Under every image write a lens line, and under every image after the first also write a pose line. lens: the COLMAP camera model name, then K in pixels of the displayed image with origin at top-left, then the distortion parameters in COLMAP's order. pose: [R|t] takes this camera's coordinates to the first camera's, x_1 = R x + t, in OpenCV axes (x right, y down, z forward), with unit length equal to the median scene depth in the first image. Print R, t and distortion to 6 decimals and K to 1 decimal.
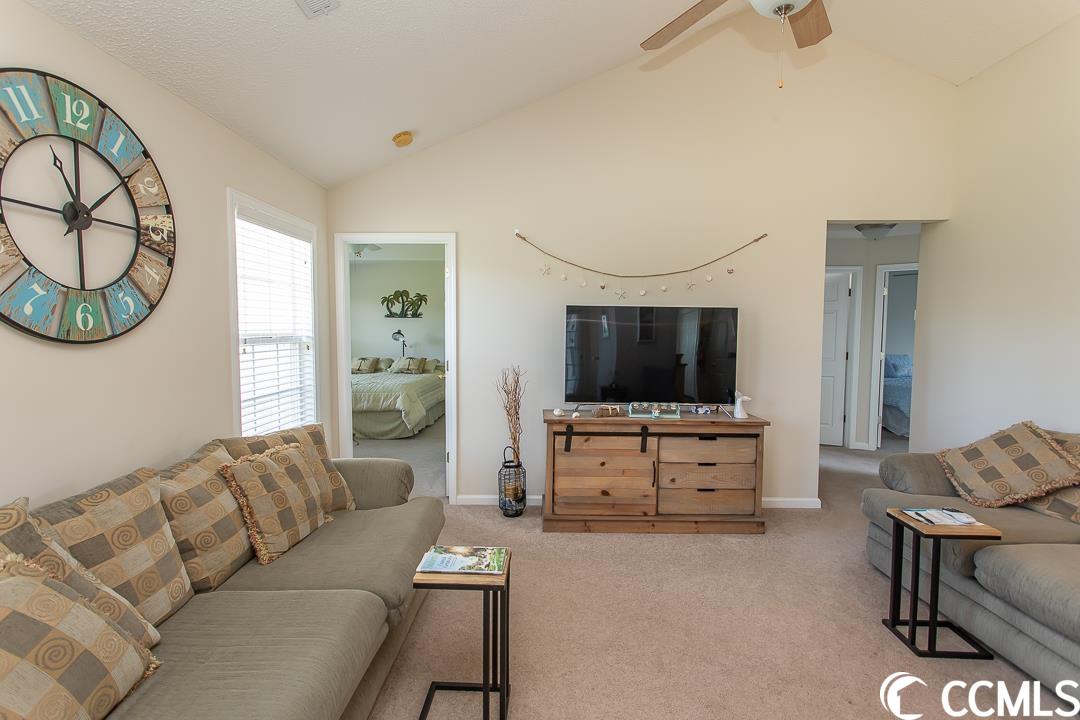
lens RADIAL K [[508.8, 0, 538.3], [0, 508.8, 357.6], [0, 0, 1]] dist [0.004260, 0.001214]
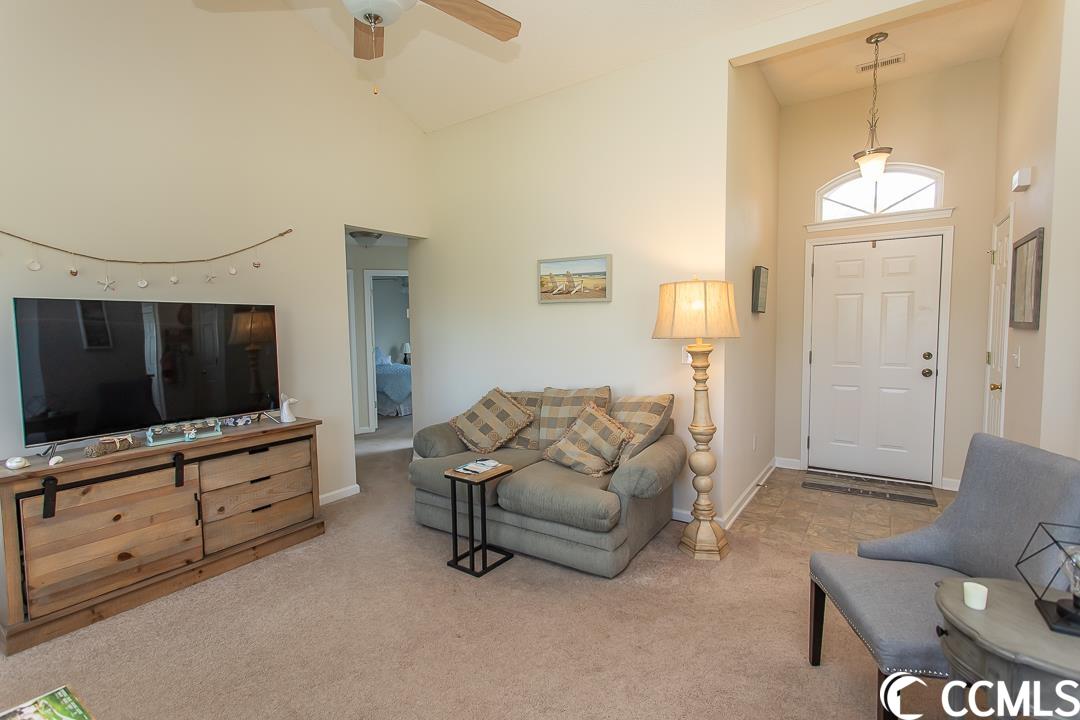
lens RADIAL K [[508.8, 0, 538.3], [0, 508.8, 357.6], [0, 0, 1]] dist [0.004260, 0.001214]
pose [[0.553279, -0.070716, 0.829989, -0.129167], [0.068491, 0.996878, 0.039279, -0.006336], [-0.830176, 0.035114, 0.556395, 0.088553]]
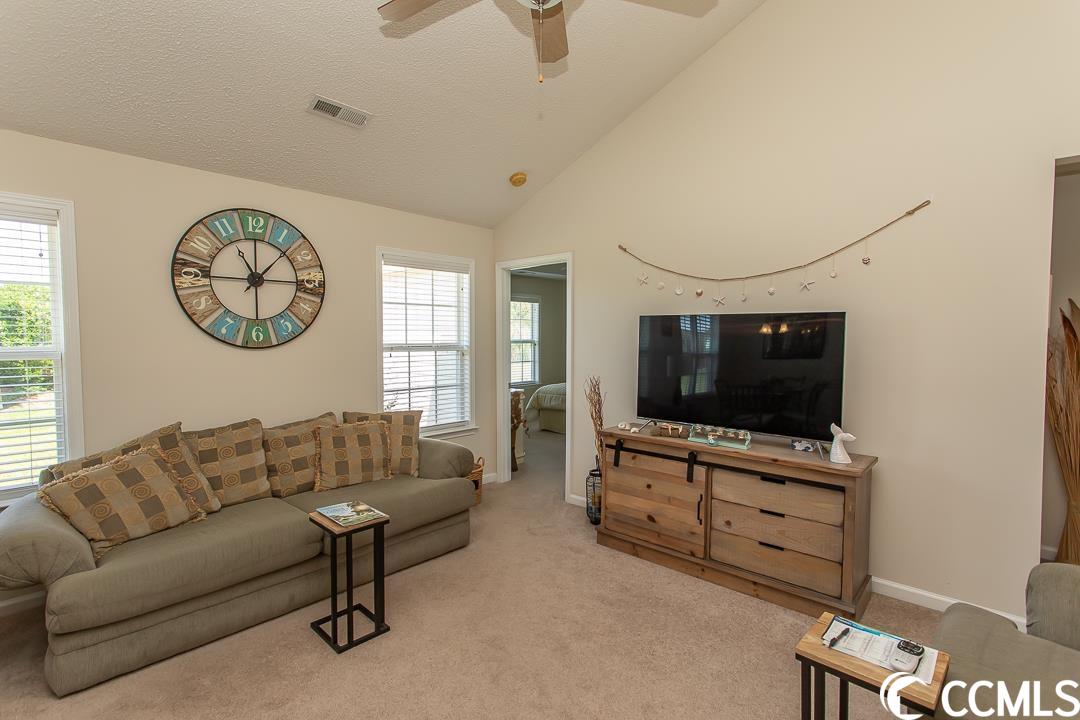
lens RADIAL K [[508.8, 0, 538.3], [0, 508.8, 357.6], [0, 0, 1]] dist [0.004260, 0.001214]
pose [[0.742835, 0.024784, -0.669016, 0.590743], [-0.036954, 0.999309, -0.004011, -0.013659], [0.668454, 0.027702, 0.743237, 0.171726]]
